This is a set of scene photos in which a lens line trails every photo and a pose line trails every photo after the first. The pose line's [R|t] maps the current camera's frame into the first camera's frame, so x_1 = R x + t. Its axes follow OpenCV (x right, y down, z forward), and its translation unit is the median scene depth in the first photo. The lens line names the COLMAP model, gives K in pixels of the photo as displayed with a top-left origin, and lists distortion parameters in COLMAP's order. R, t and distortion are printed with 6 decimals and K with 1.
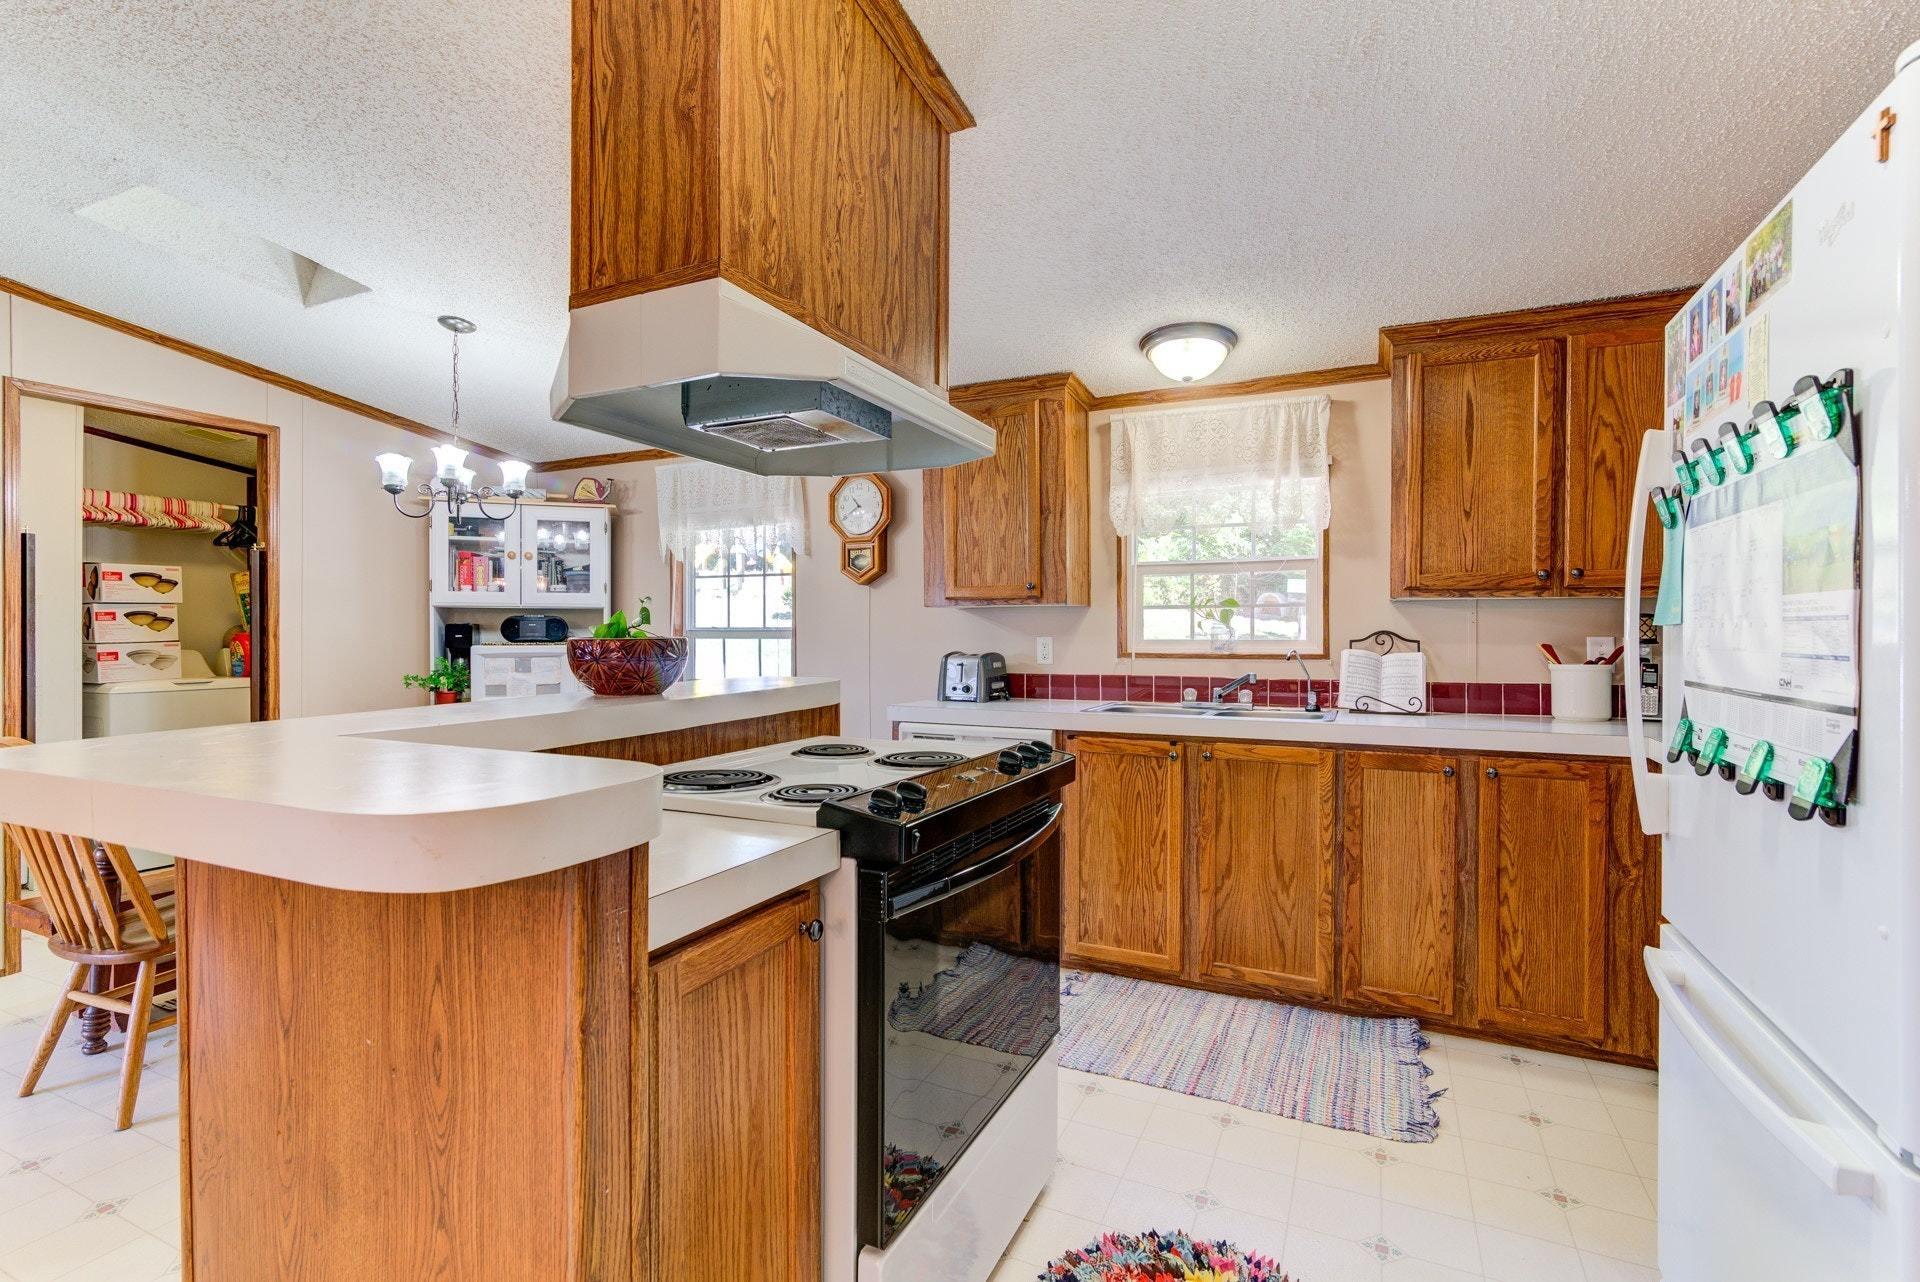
lens RADIAL K [[878.4, 0, 939.6], [0, 878.4, 637.3], [0, 0, 1]] dist [0.001650, 0.000486]
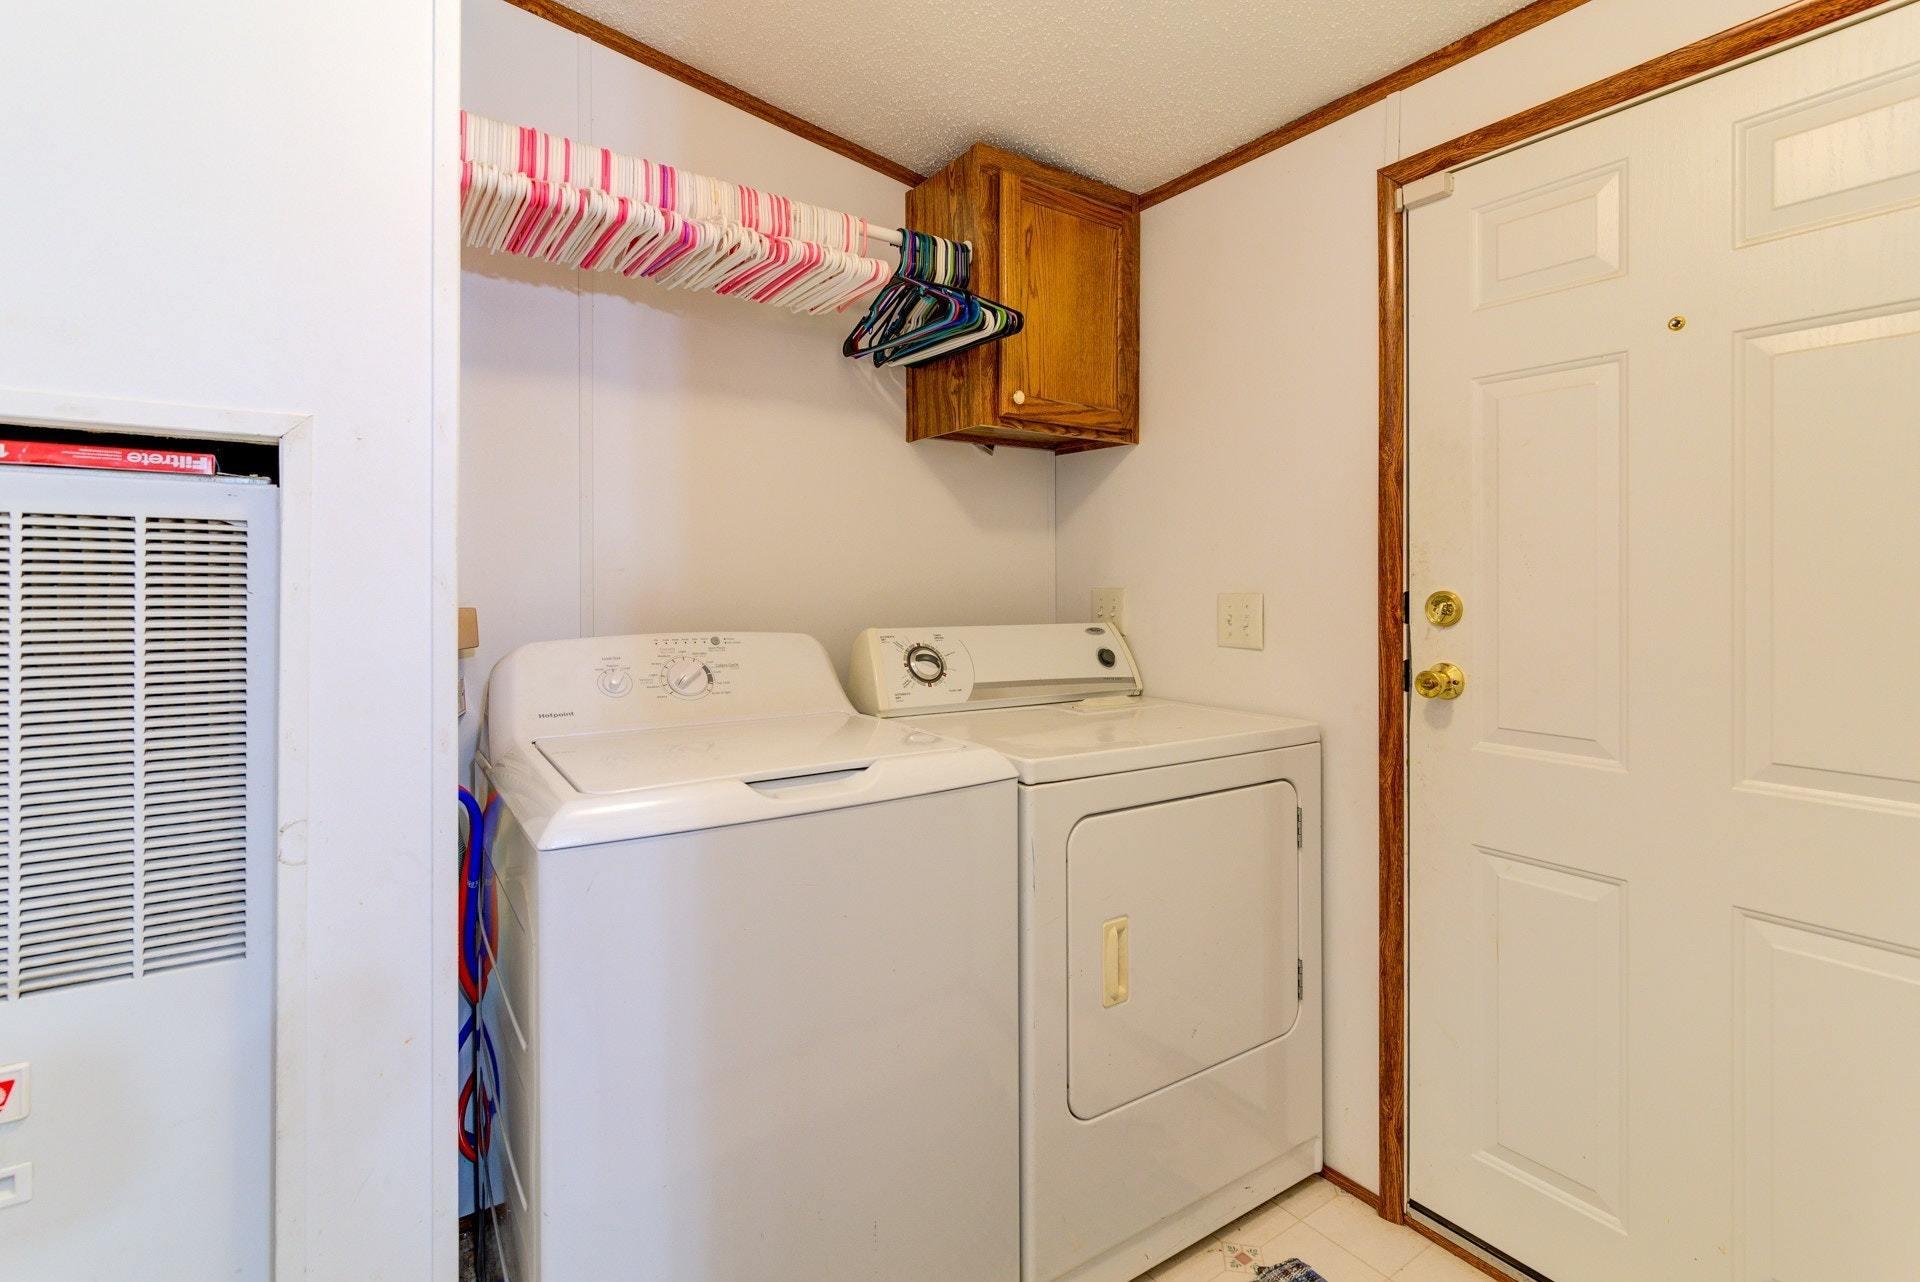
lens RADIAL K [[897.3, 0, 955.8], [0, 897.3, 576.7], [0, 0, 1]] dist [-0.000697, -0.000301]
pose [[0.864584, -0.002345, -0.502483, -1.029369], [-0.004293, 0.999918, -0.012054, -0.006091], [0.502470, 0.012579, 0.864503, 1.205963]]
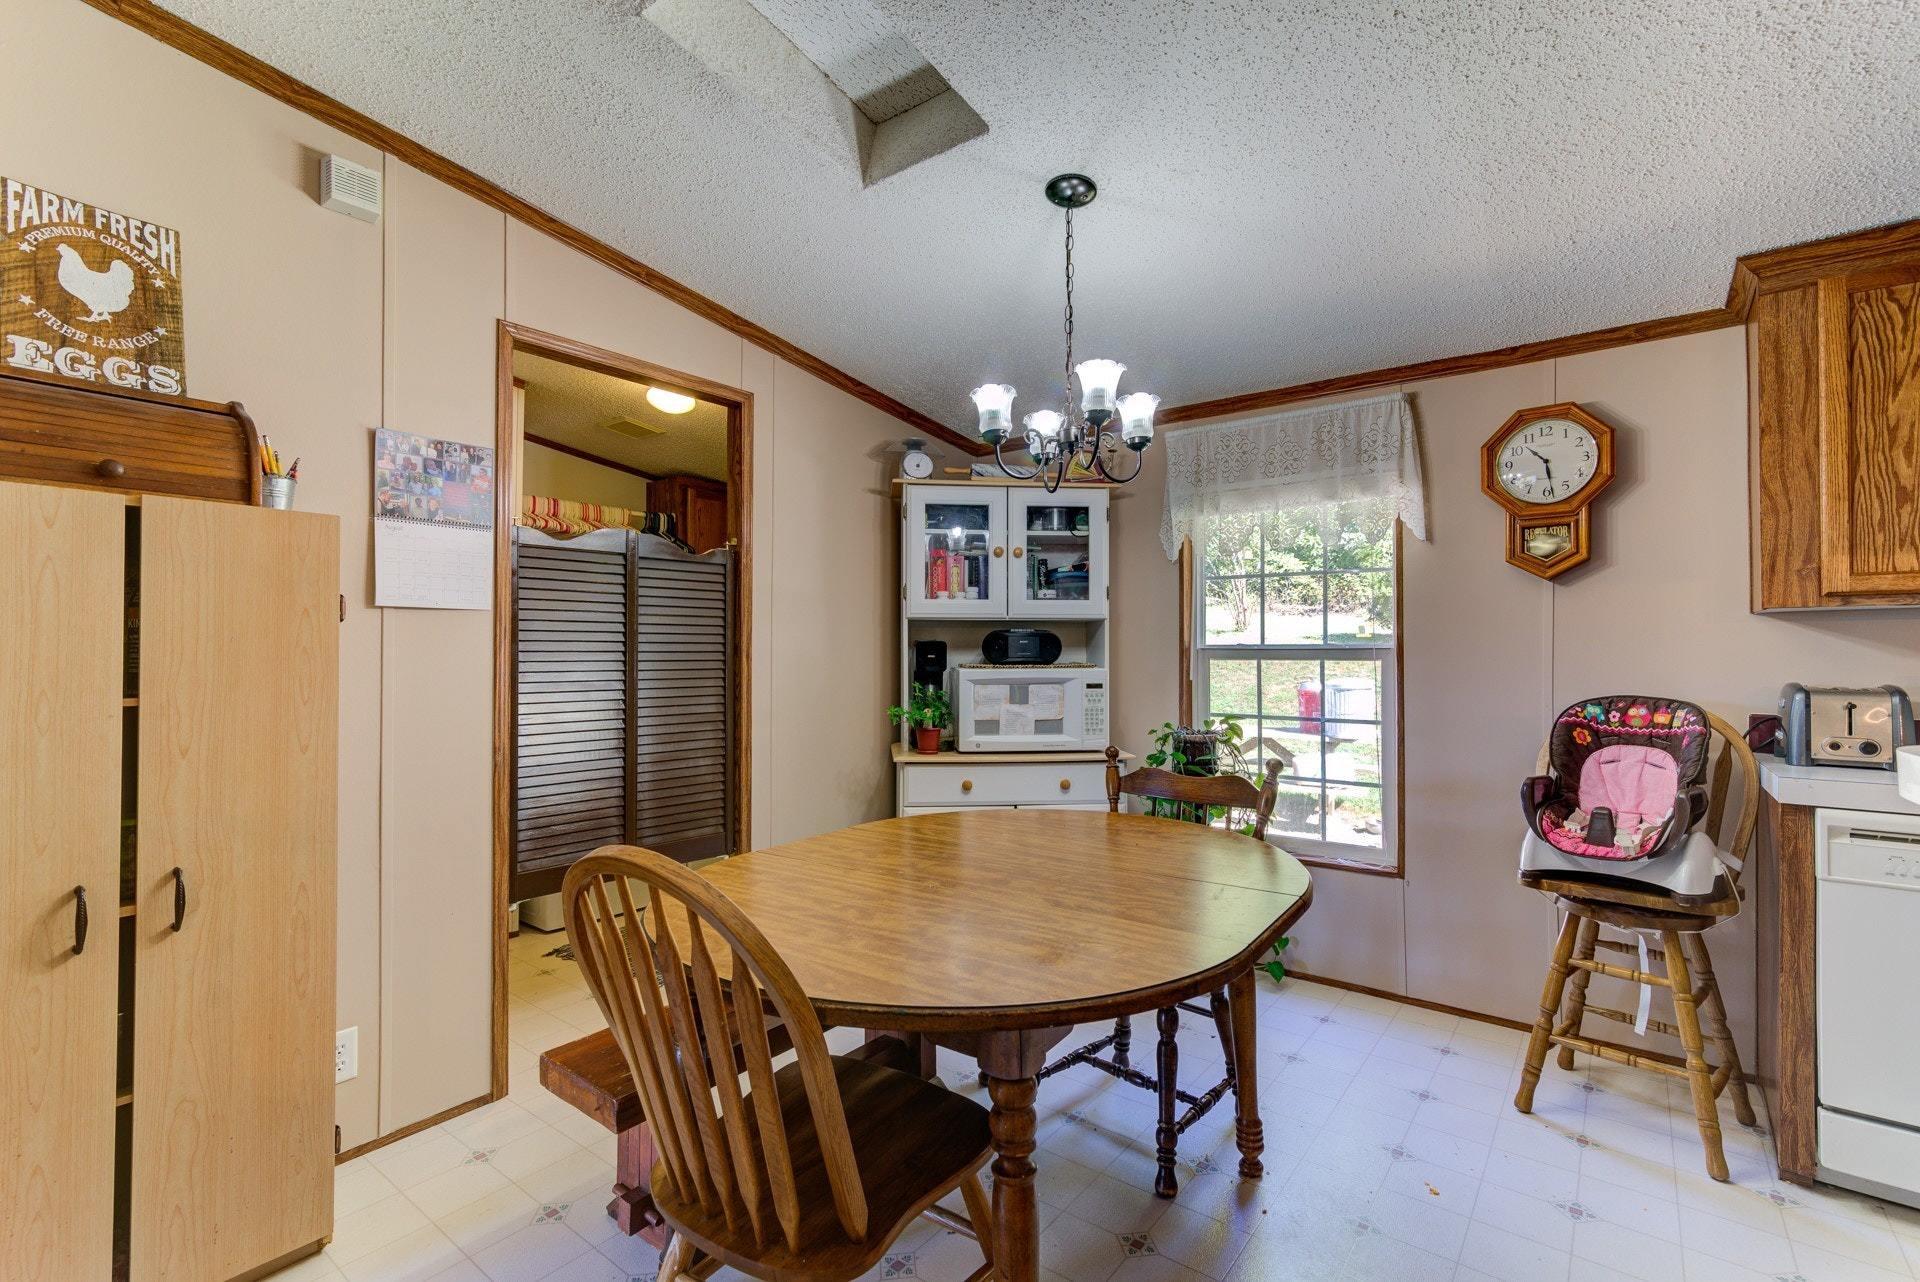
lens RADIAL K [[858.0, 0, 951.9], [0, 858.0, 646.8], [0, 0, 1]] dist [-0.000154, 0.000116]
pose [[0.976622, -0.002008, -0.214956, -0.519744], [-0.000538, 0.999930, -0.011786, -0.000999], [0.214965, 0.011626, 0.976553, 0.360555]]
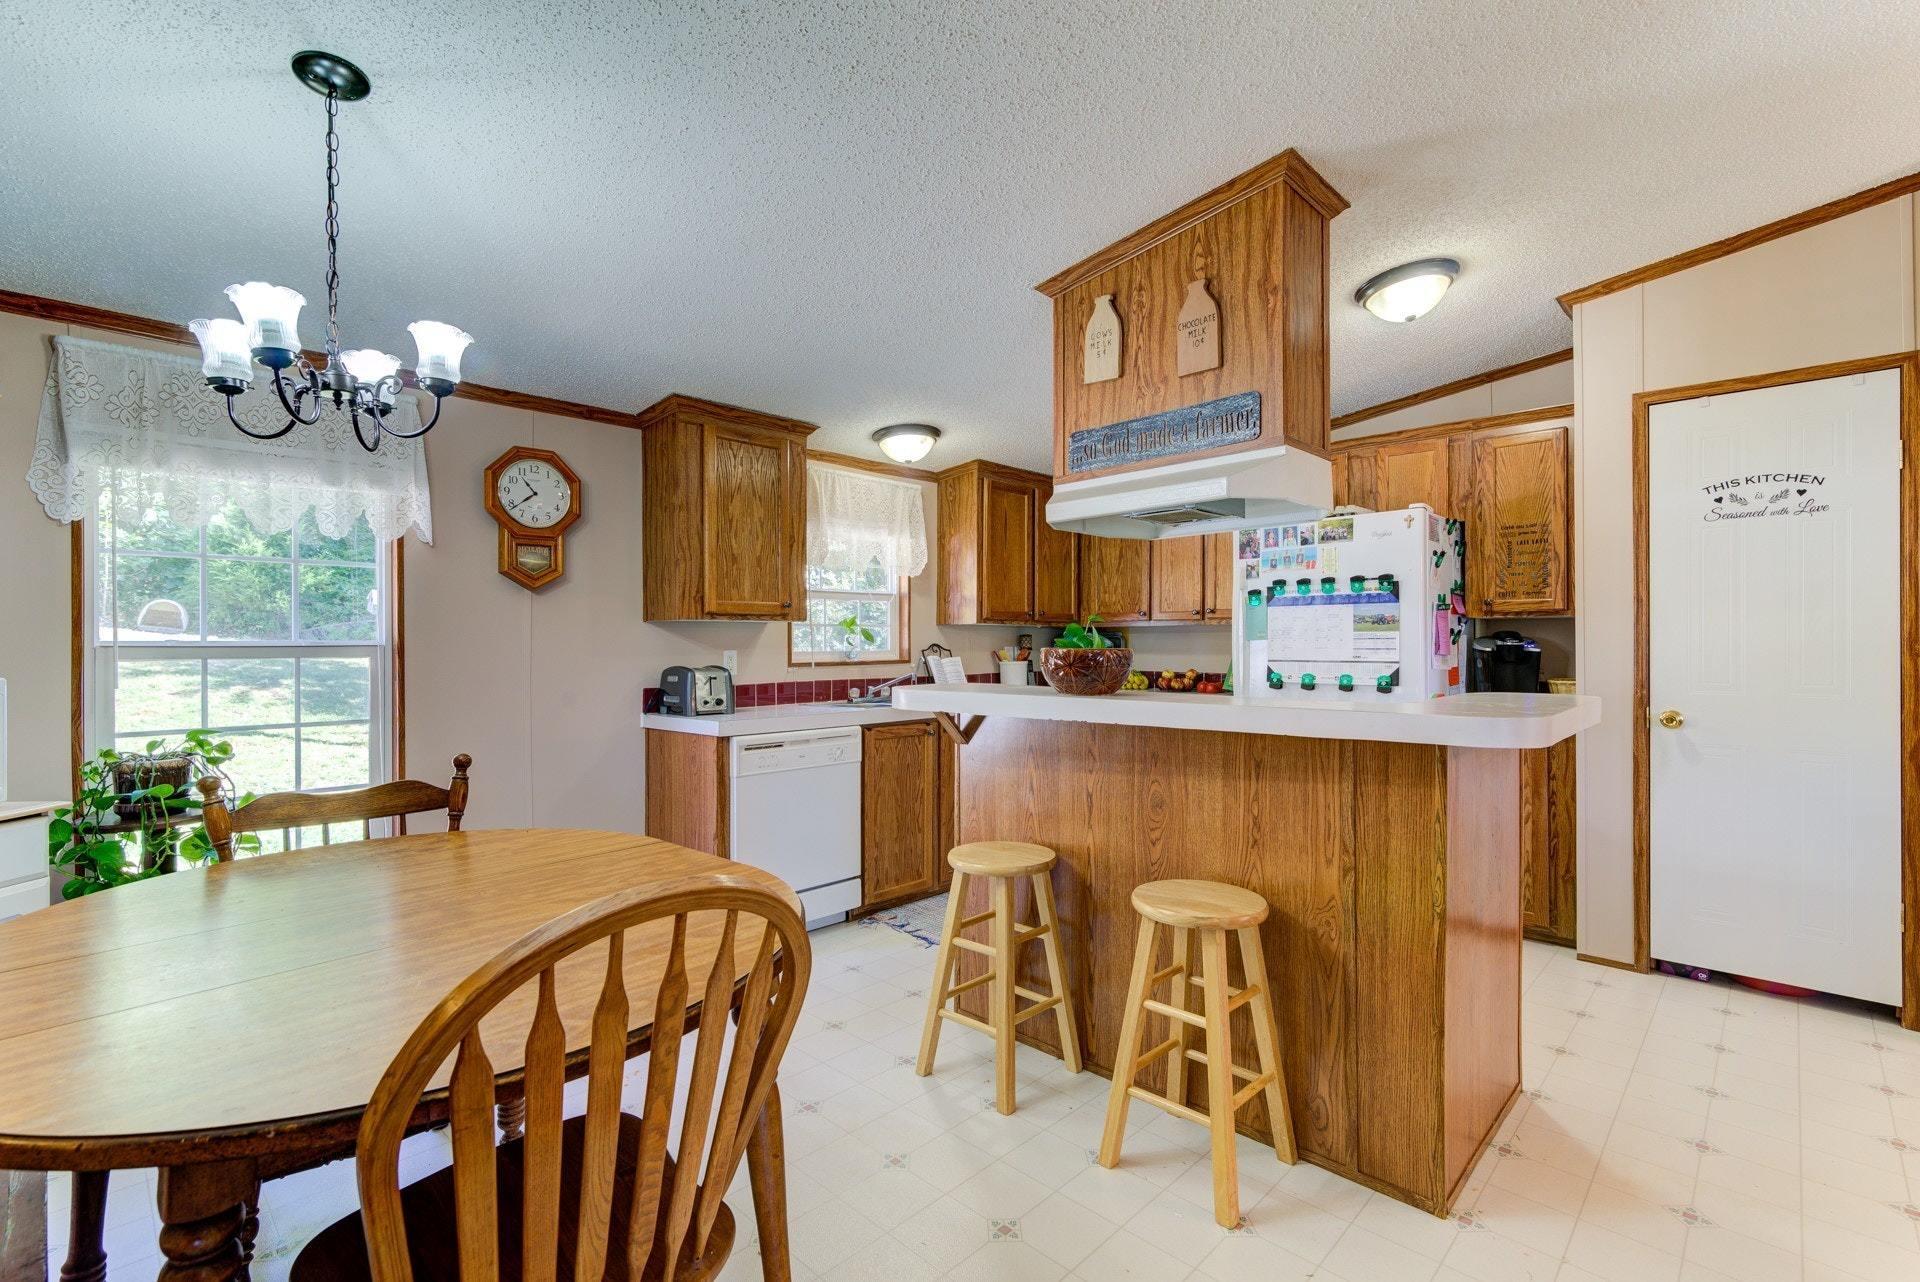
lens RADIAL K [[871.5, 0, 958.1], [0, 871.5, 638.8], [0, 0, 1]] dist [0.000309, -0.000385]
pose [[0.316259, 0.004851, 0.948660, -0.979593], [0.010339, 0.999910, -0.008560, -0.002607], [-0.948617, 0.012515, 0.316180, 0.489742]]
